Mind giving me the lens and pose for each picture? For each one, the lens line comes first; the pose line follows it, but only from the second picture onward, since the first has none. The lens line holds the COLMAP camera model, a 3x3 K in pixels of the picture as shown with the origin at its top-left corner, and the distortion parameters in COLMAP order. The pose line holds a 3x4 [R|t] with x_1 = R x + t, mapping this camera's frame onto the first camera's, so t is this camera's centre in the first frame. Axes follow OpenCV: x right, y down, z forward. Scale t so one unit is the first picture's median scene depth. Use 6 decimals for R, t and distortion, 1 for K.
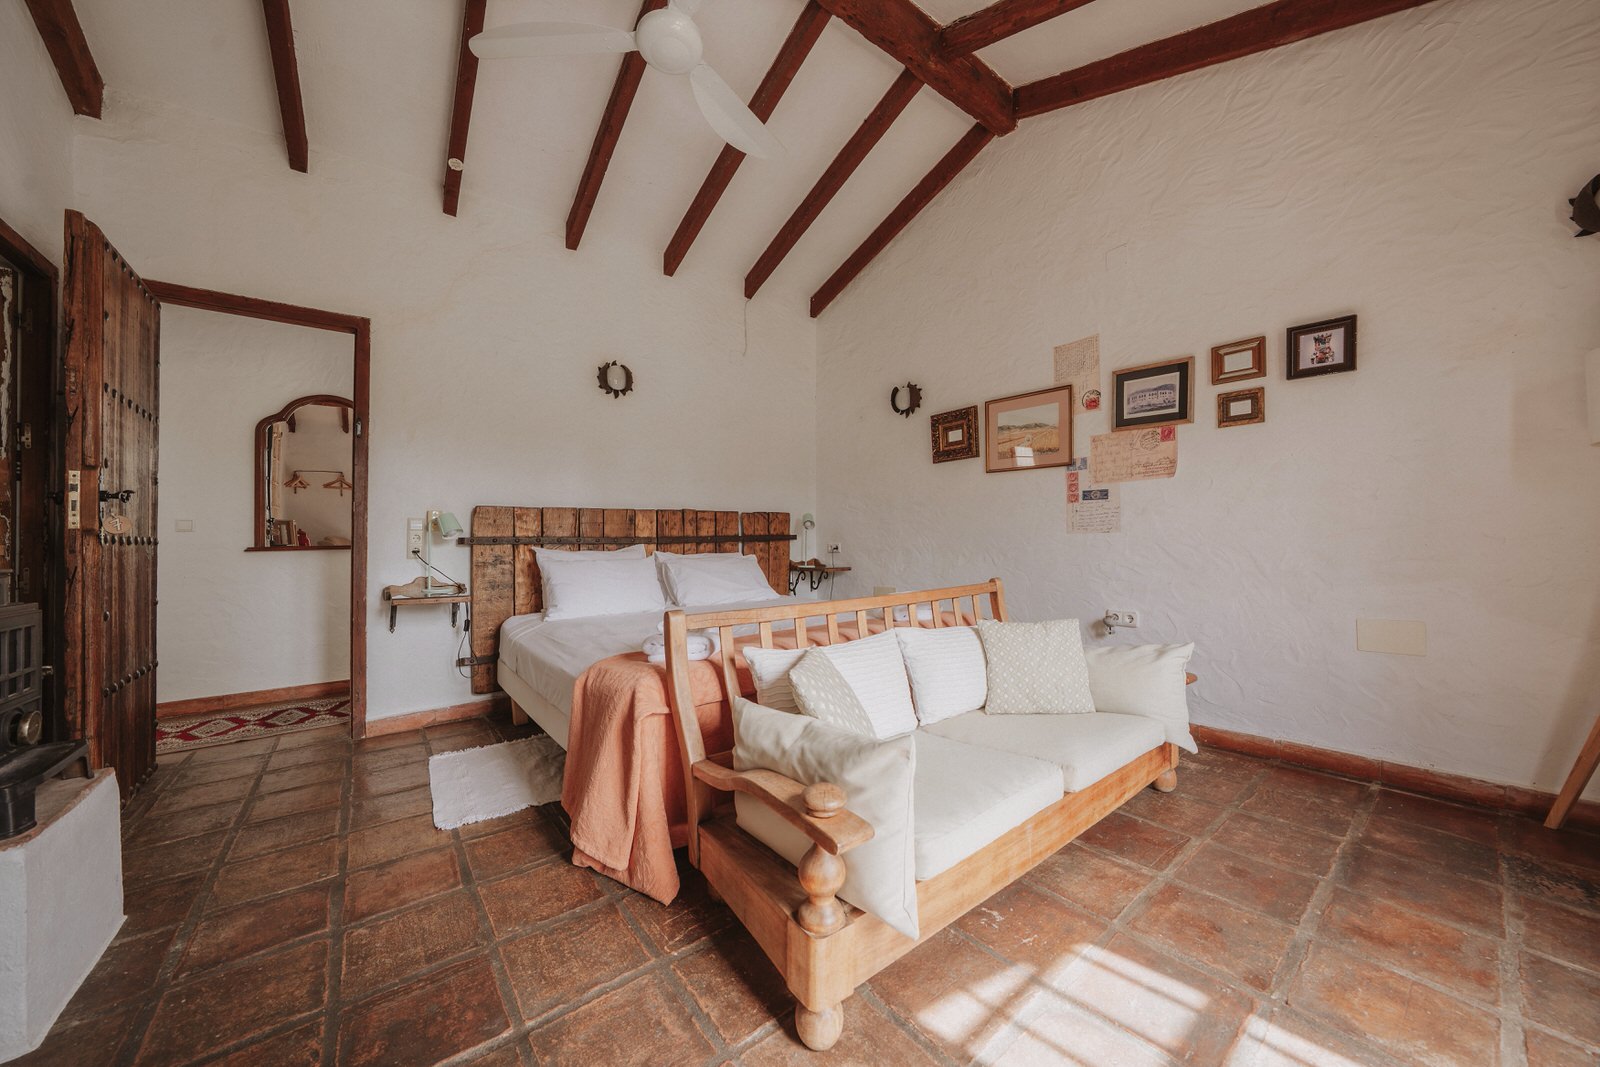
lens RADIAL K [[579.5, 0, 802.2], [0, 579.5, 539.0], [0, 0, 1]] dist [-0.022997, -0.000002]
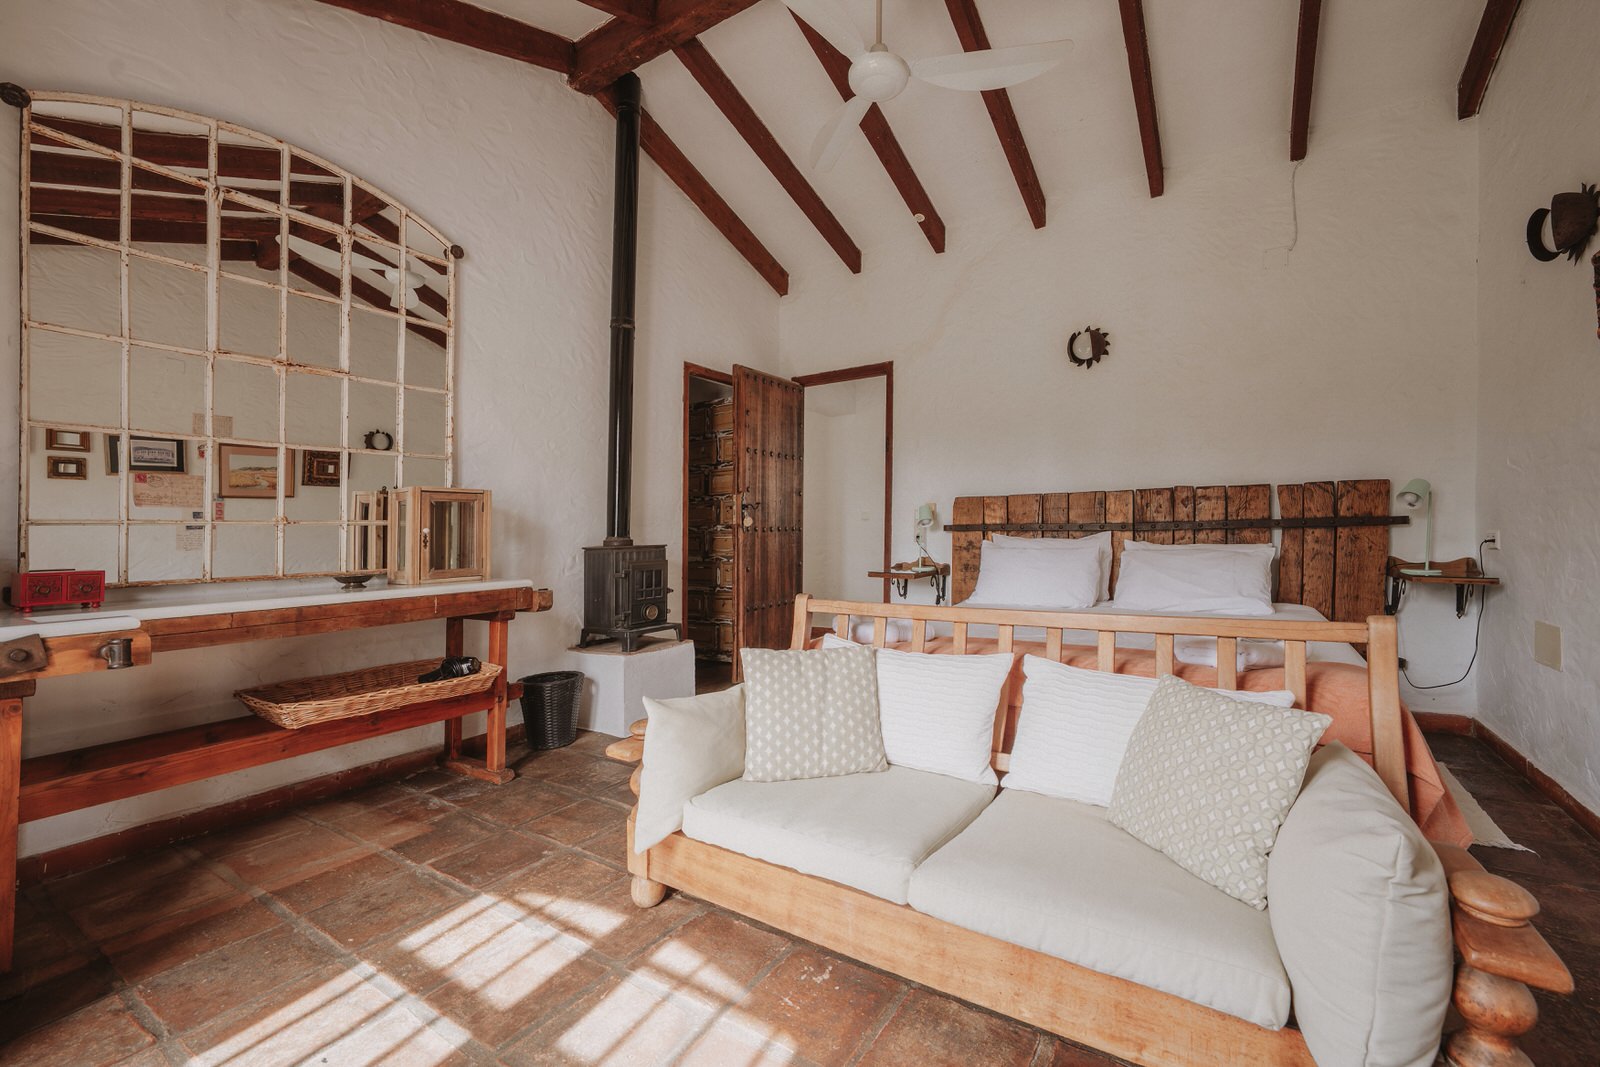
lens RADIAL K [[636.3, 0, 800.0], [0, 636.3, 533.5], [0, 0, 1]] dist [0.000192, 0.000027]
pose [[0.314643, 0.016012, -0.949075, 0.492286], [0.016990, 0.999603, 0.022497, -0.017418], [0.949058, -0.023203, 0.314246, 0.266614]]
